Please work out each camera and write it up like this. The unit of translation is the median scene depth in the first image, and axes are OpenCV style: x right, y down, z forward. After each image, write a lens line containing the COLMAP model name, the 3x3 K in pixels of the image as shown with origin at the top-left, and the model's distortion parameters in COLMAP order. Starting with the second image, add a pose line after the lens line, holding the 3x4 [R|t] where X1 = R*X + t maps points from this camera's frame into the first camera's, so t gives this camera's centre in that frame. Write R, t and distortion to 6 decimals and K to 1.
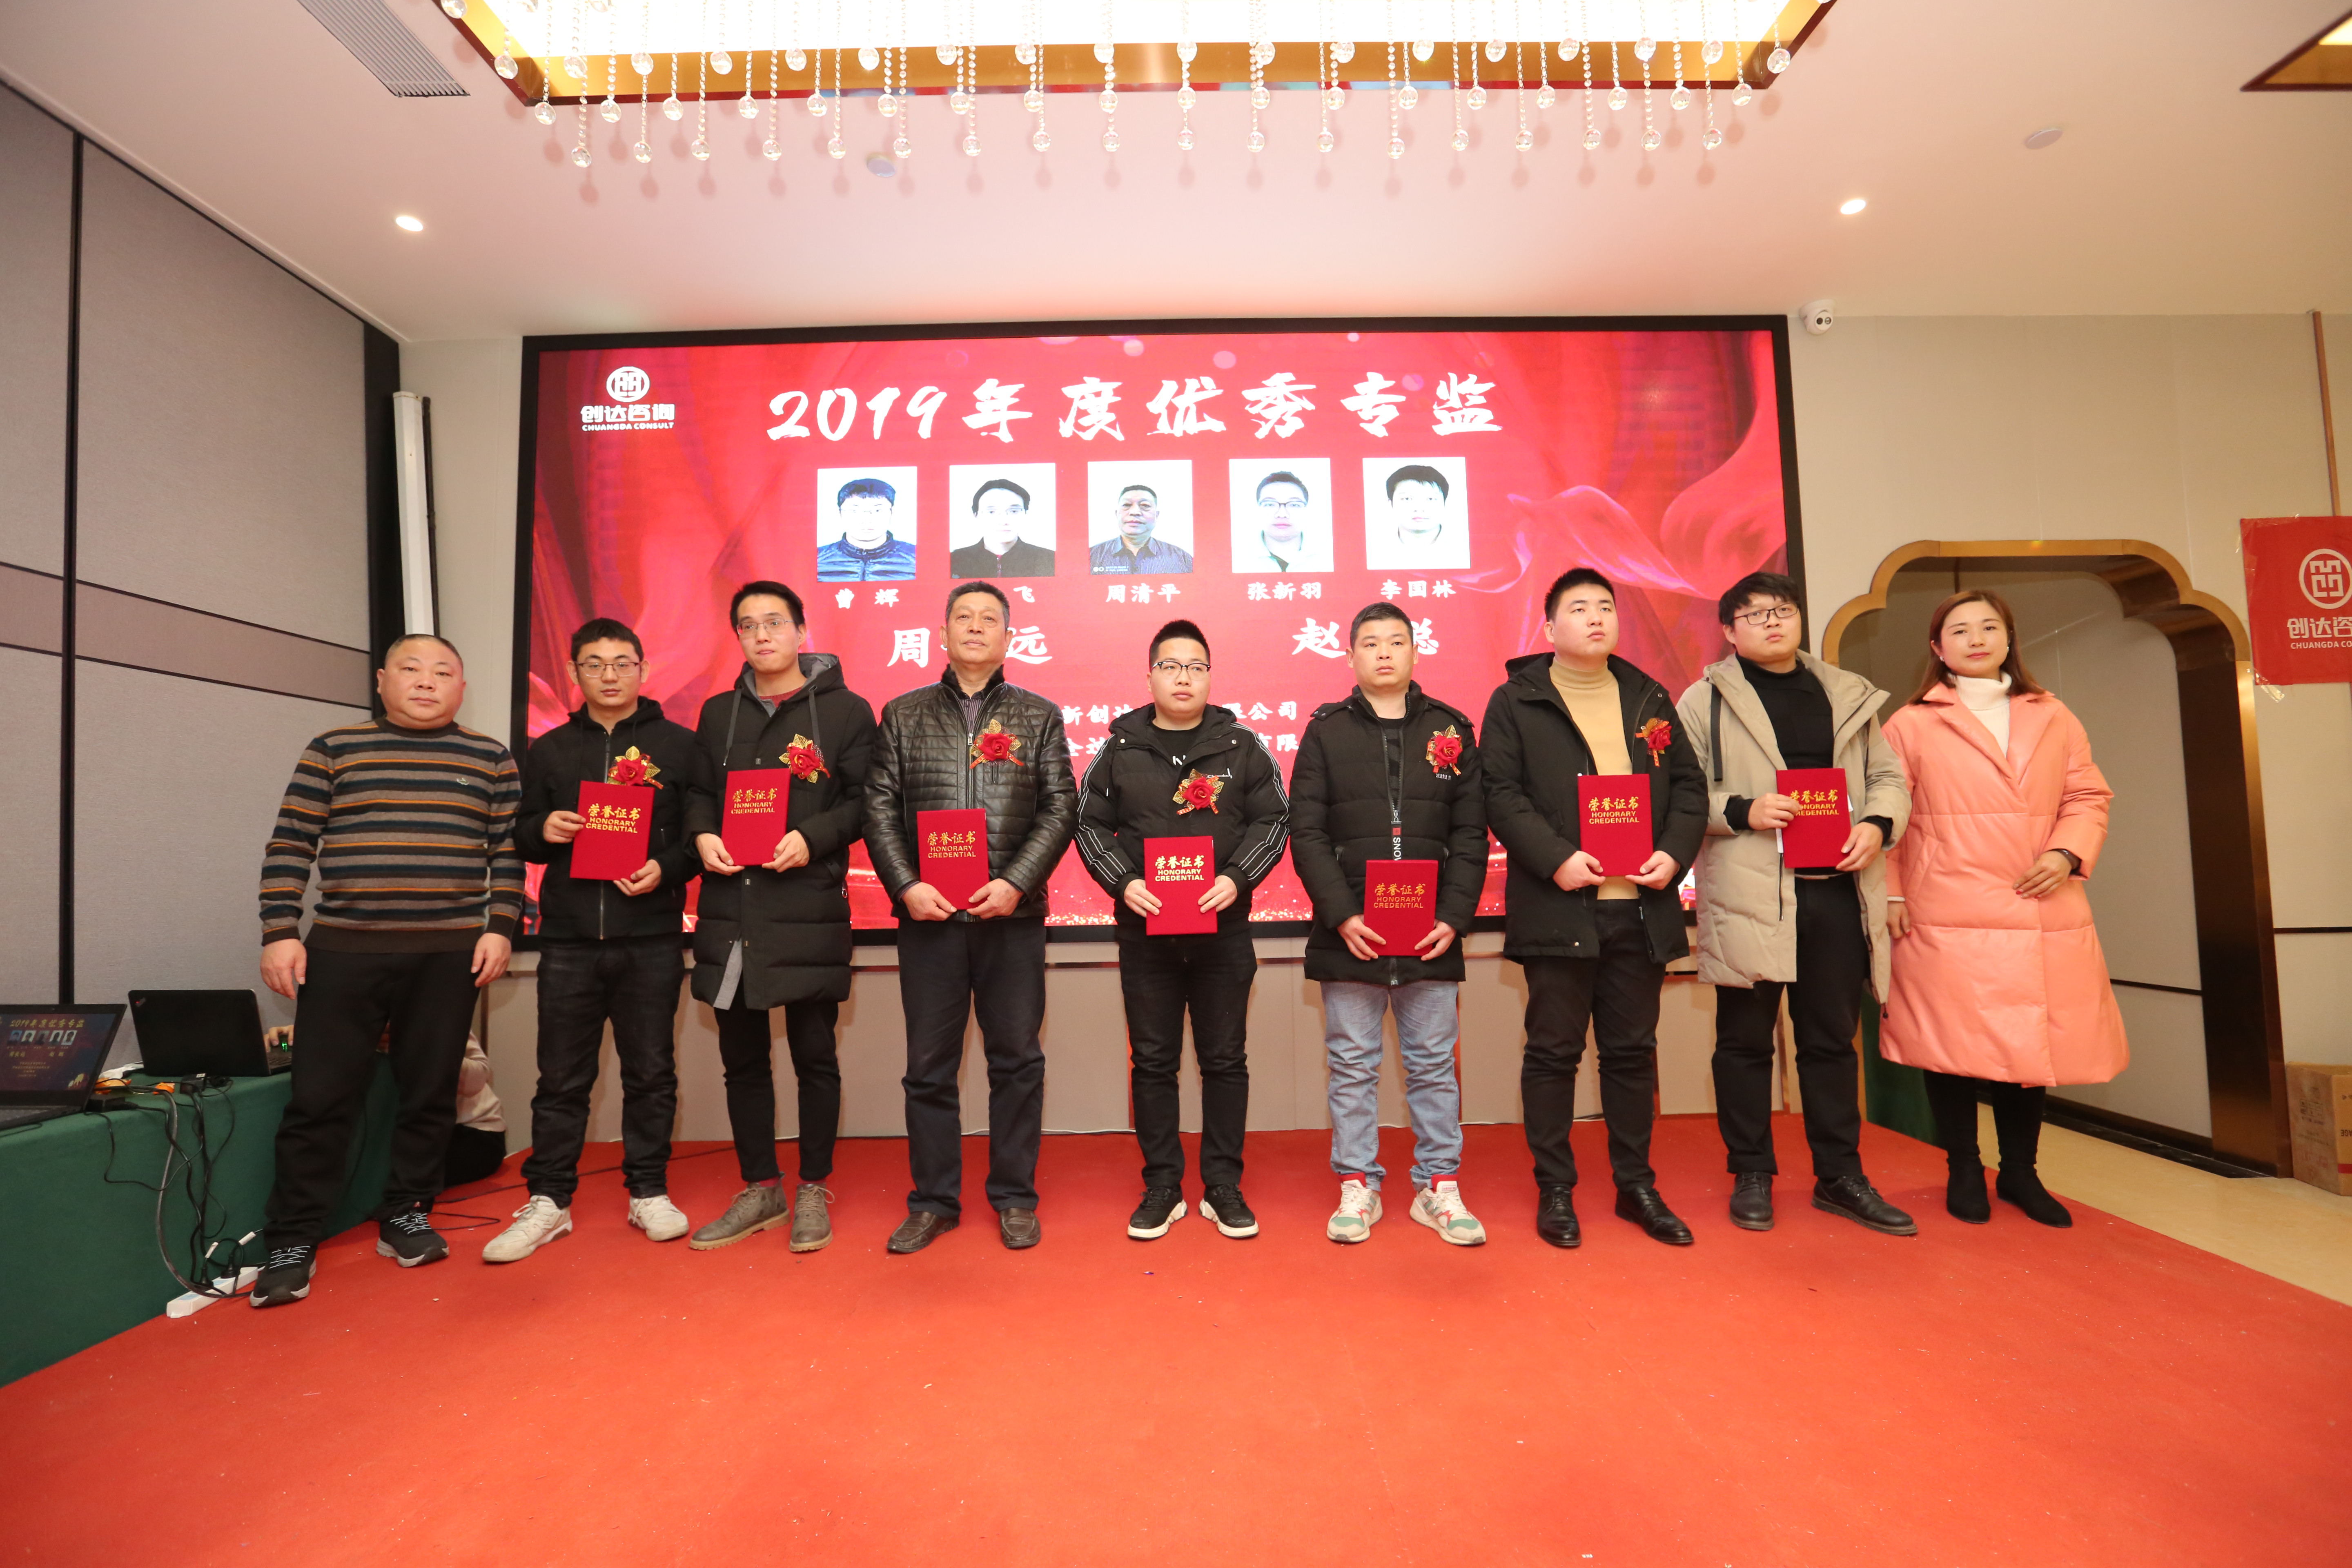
lens RADIAL K [[1060.1, 0, 1186.5], [0, 1060.1, 784.7], [0, 0, 1]] dist [-0.031539, 0.008095]
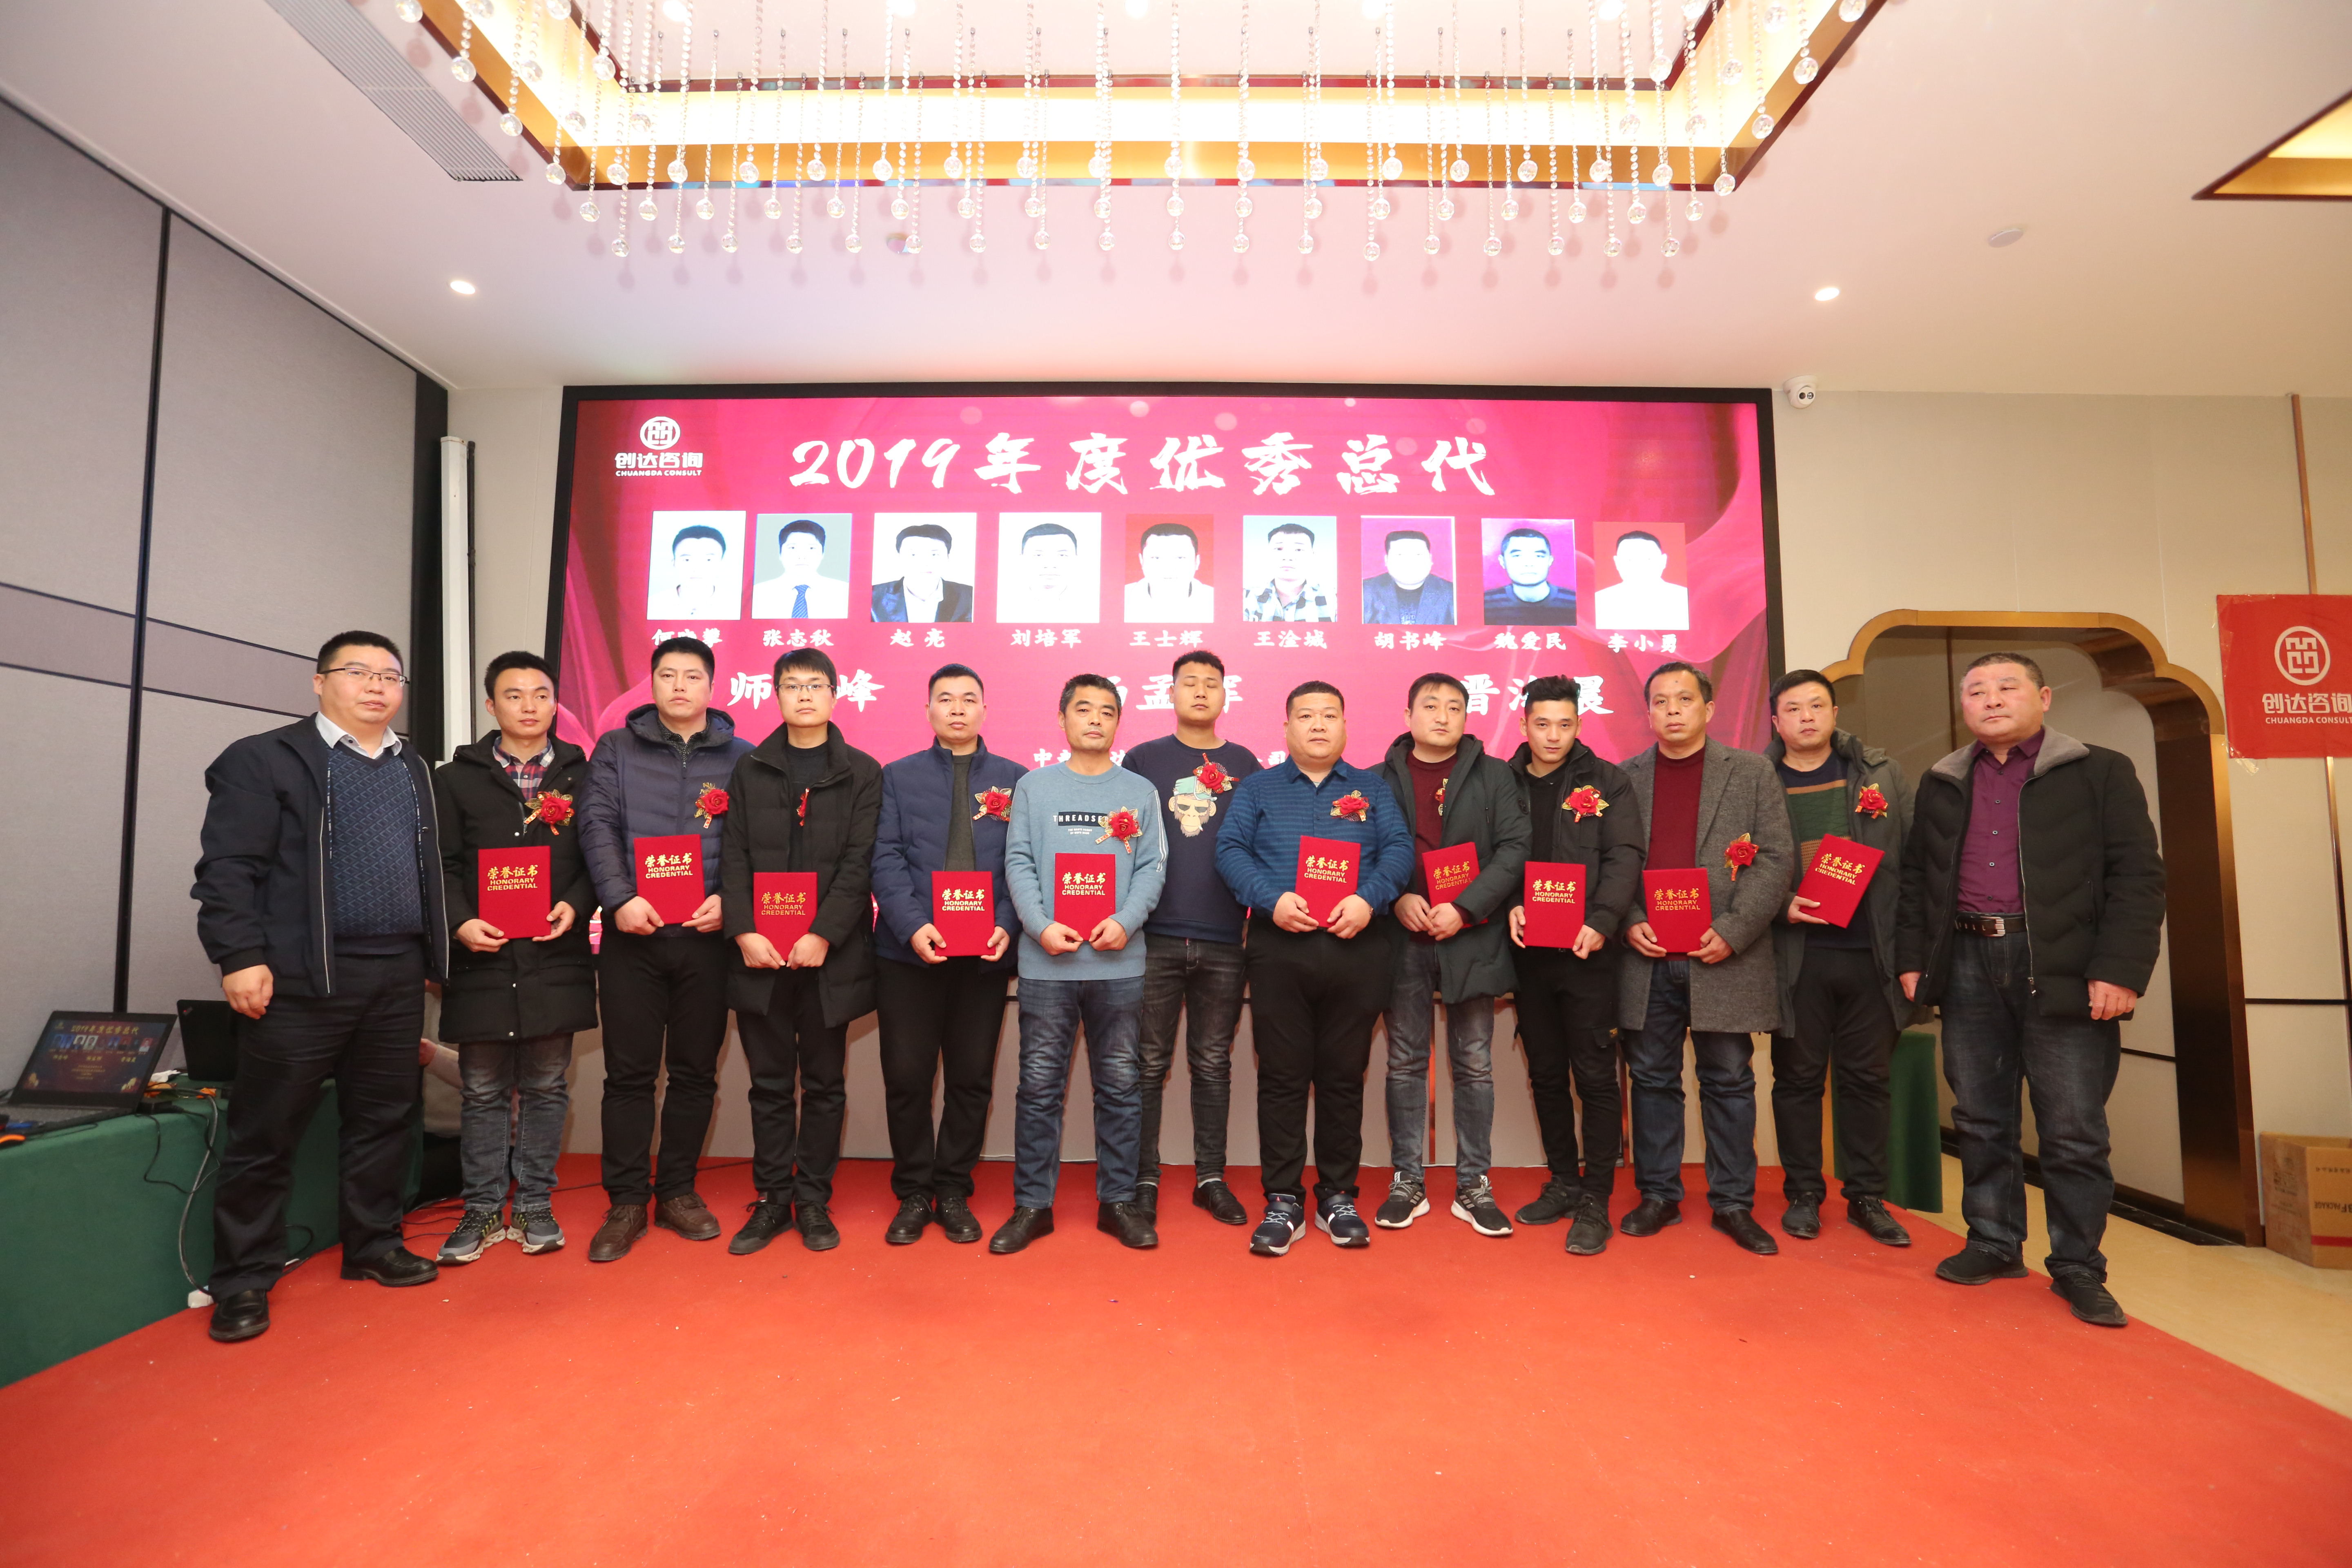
lens RADIAL K [[1060.1, 0, 1183.2], [0, 1060.1, 787.0], [0, 0, 1]] dist [-0.031539, 0.008095]
pose [[0.999402, 0.027045, -0.021561, 0.026515], [-0.027464, 0.999435, -0.019384, -0.019896], [0.021025, 0.019965, 0.999580, -0.039240]]
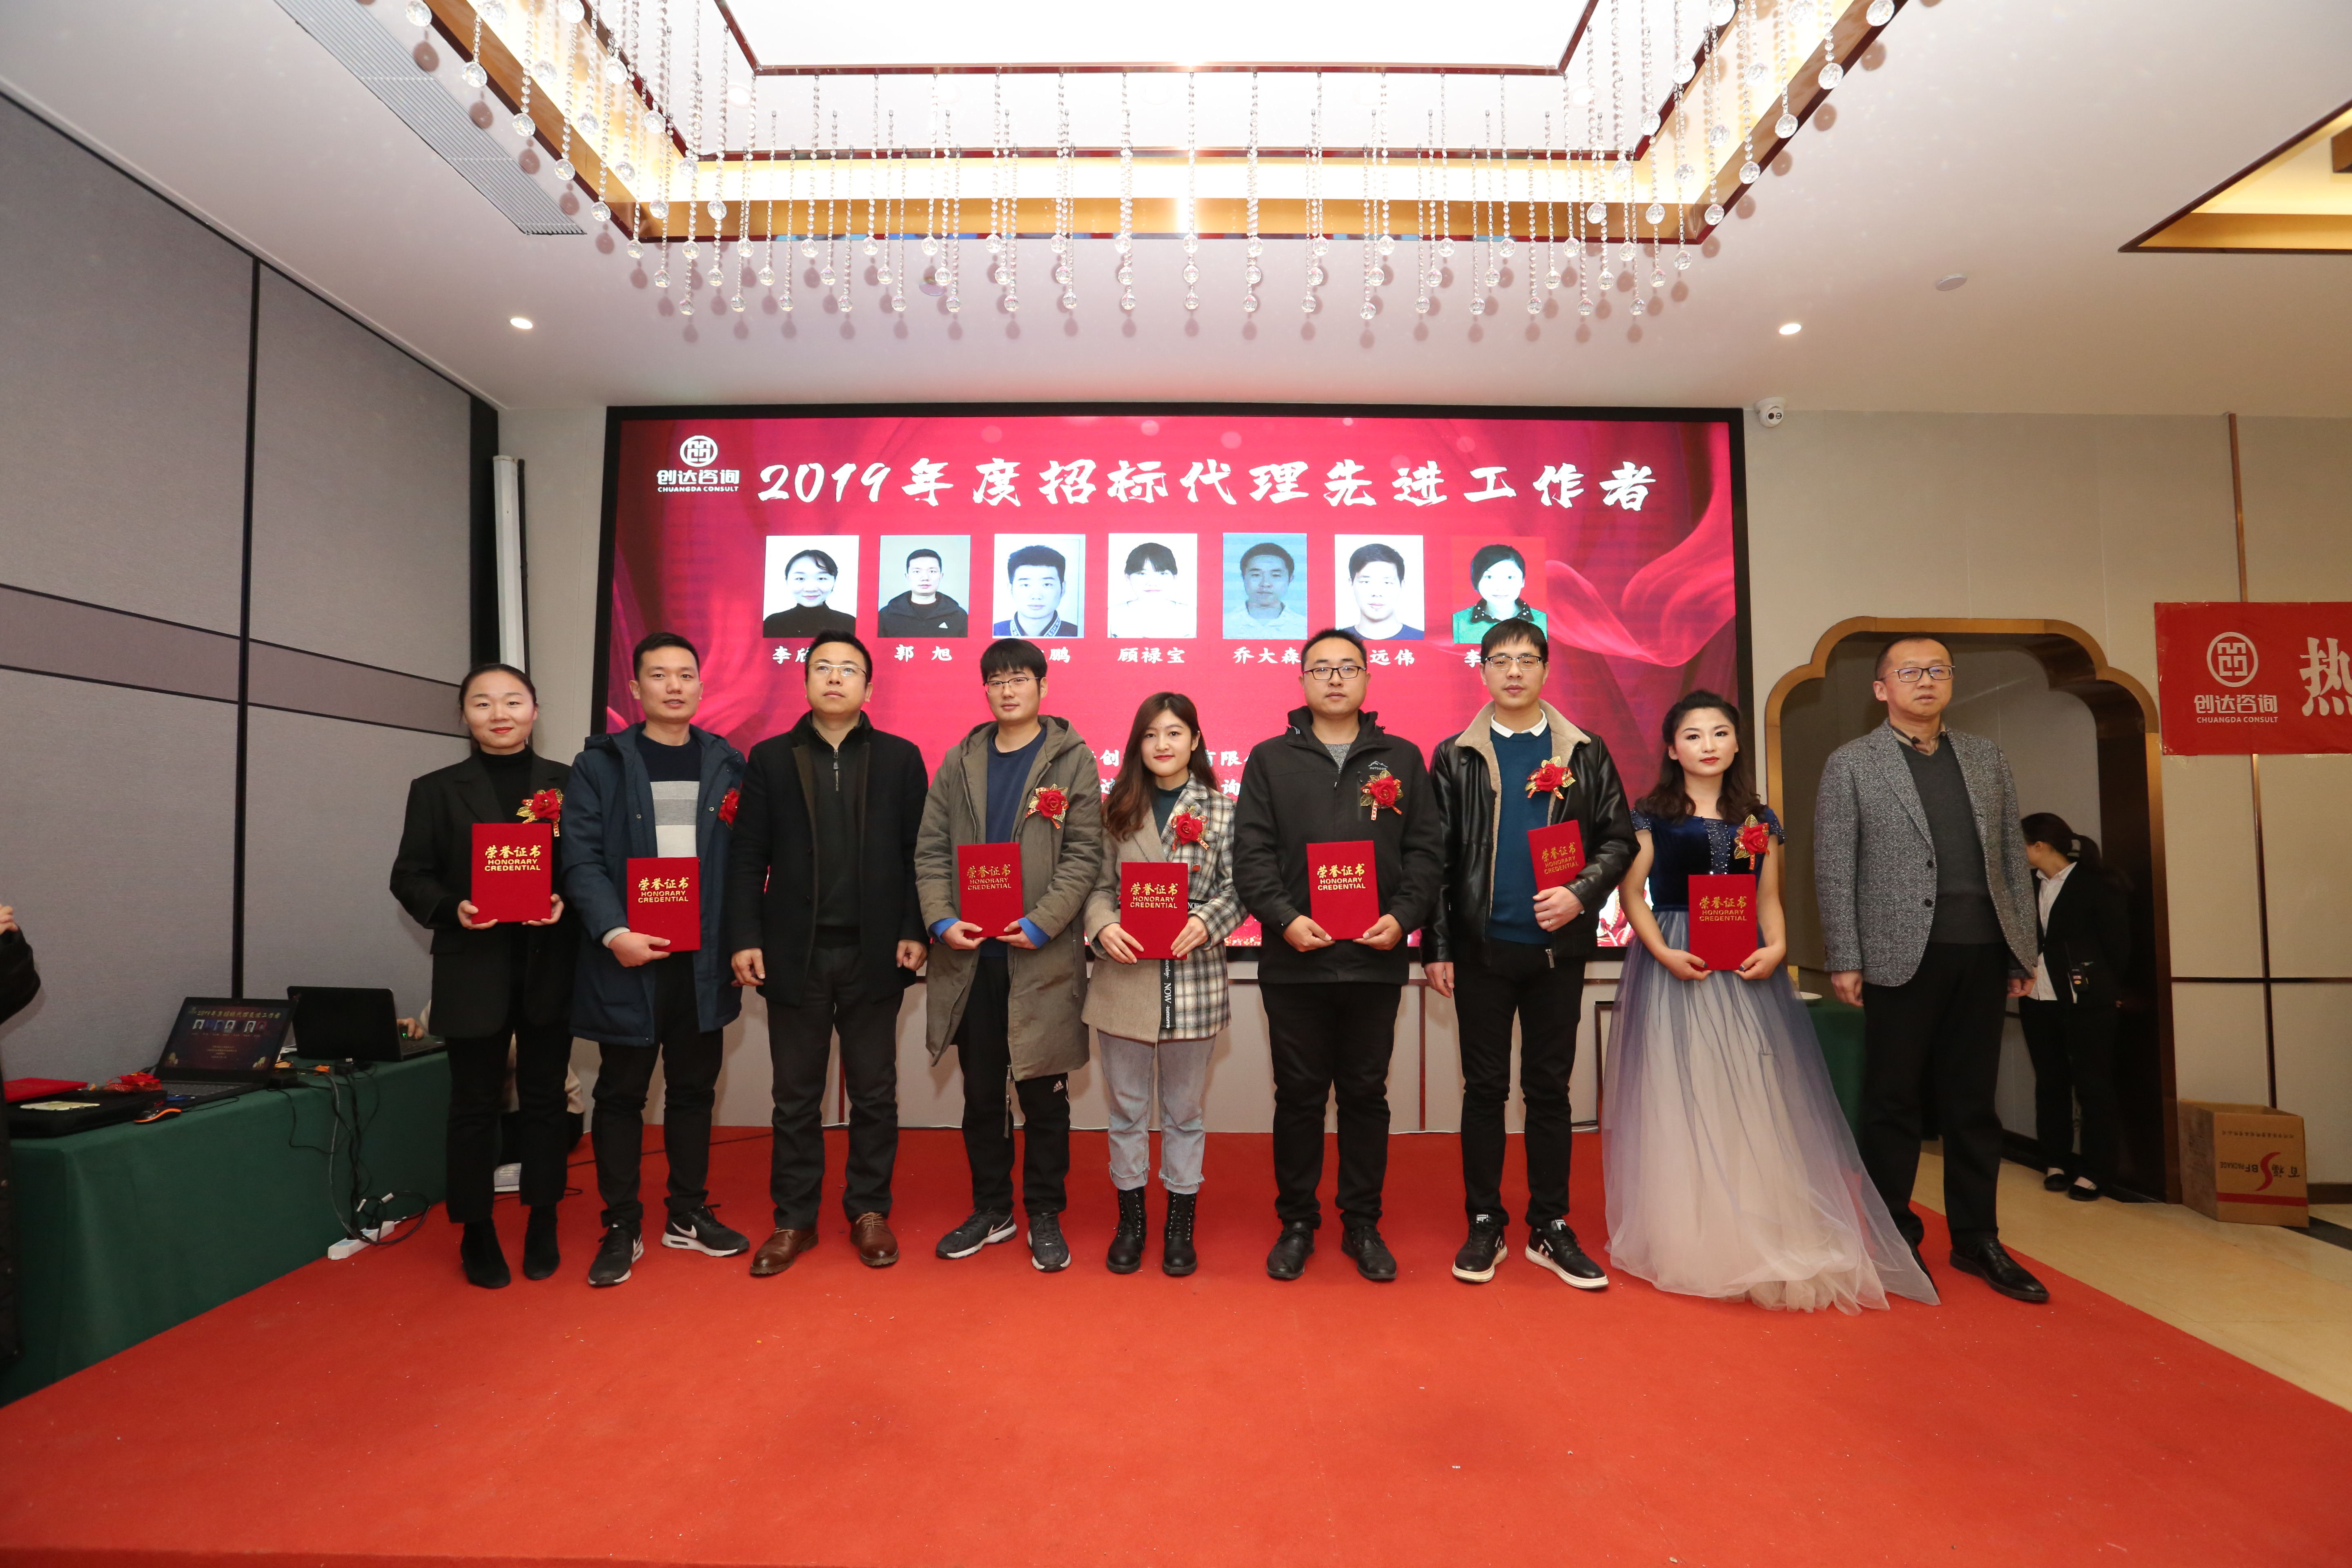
lens RADIAL K [[1060.1, 0, 1185.7], [0, 1060.1, 787.4], [0, 0, 1]] dist [-0.031539, 0.008095]
pose [[0.999544, 0.025050, -0.016870, 0.015952], [-0.025003, 0.999683, 0.003014, -0.039254], [0.016941, -0.002590, 0.999853, -0.117417]]
